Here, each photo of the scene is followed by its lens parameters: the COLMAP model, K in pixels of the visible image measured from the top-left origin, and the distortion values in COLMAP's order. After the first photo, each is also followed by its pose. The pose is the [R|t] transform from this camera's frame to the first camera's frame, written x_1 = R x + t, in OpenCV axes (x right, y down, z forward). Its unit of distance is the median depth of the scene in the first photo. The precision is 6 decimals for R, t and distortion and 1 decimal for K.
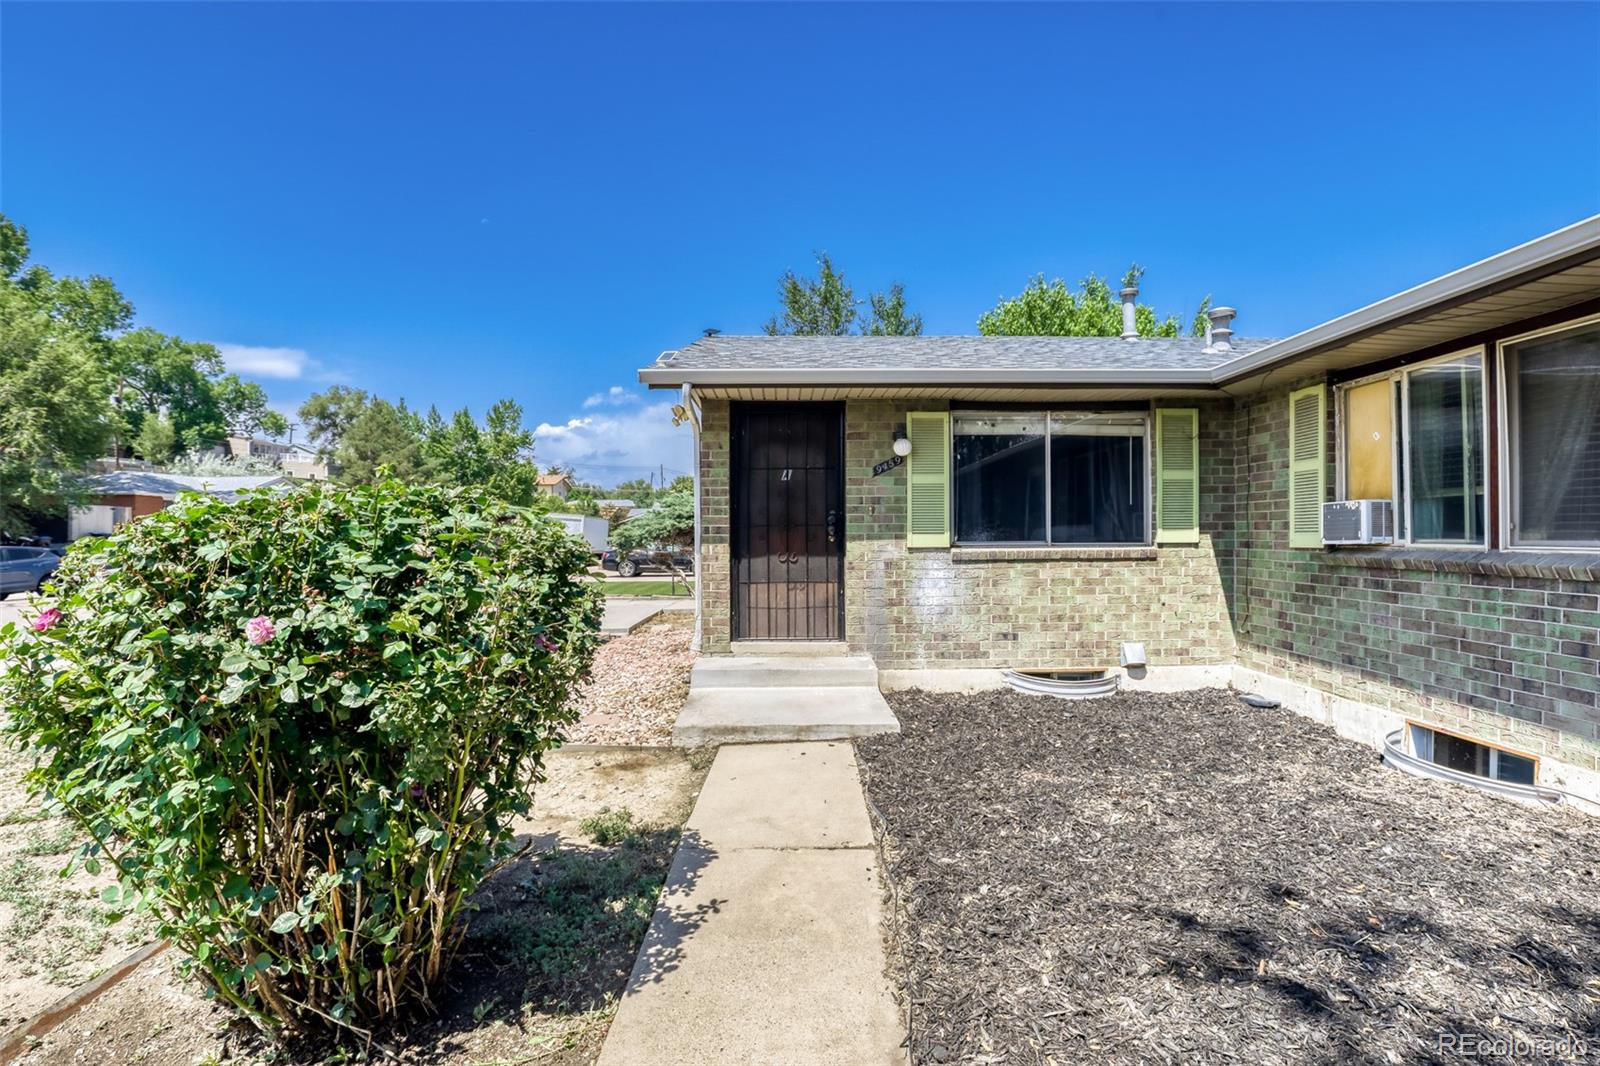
lens RADIAL K [[747.1, 0, 805.6], [0, 747.1, 533.9], [0, 0, 1]] dist [-0.028659, -0.000272]
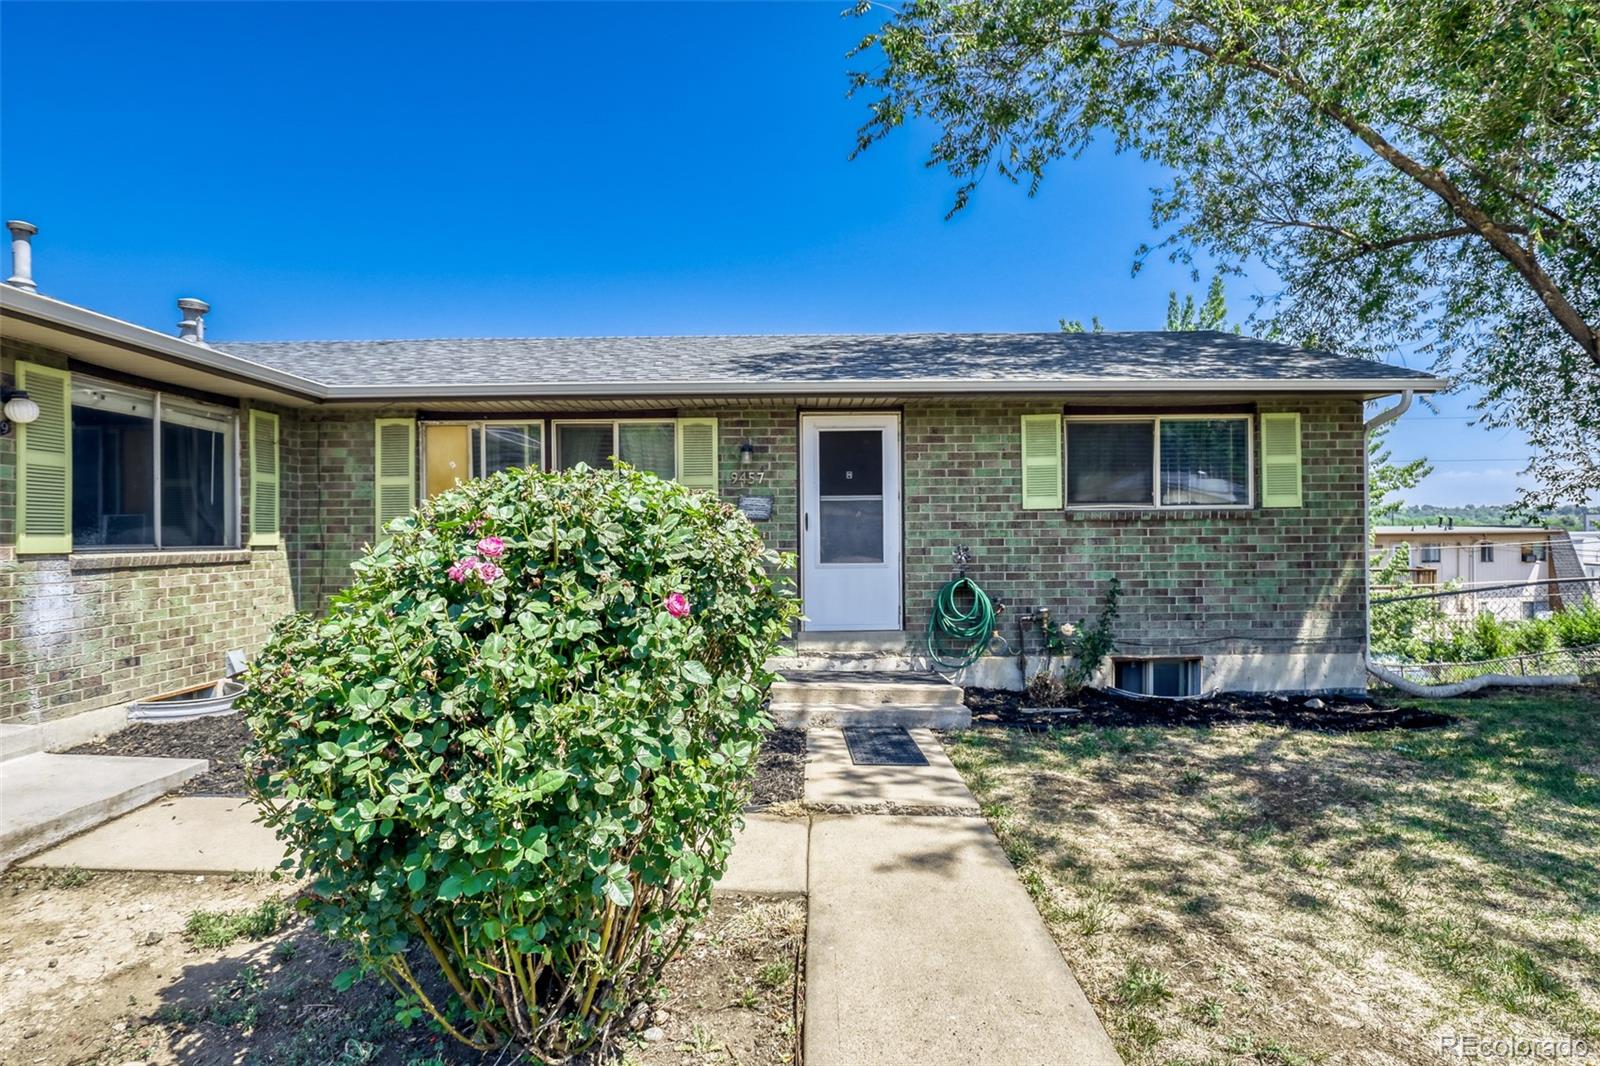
lens RADIAL K [[963.2, 0, 787.0], [0, 963.2, 521.8], [0, 0, 1]] dist [-0.032586, 0.001635]
pose [[-0.002611, 0.020940, 0.999777, -0.778549], [0.004777, 0.999770, -0.020927, 0.010278], [-0.999985, 0.004722, -0.002710, 0.291830]]
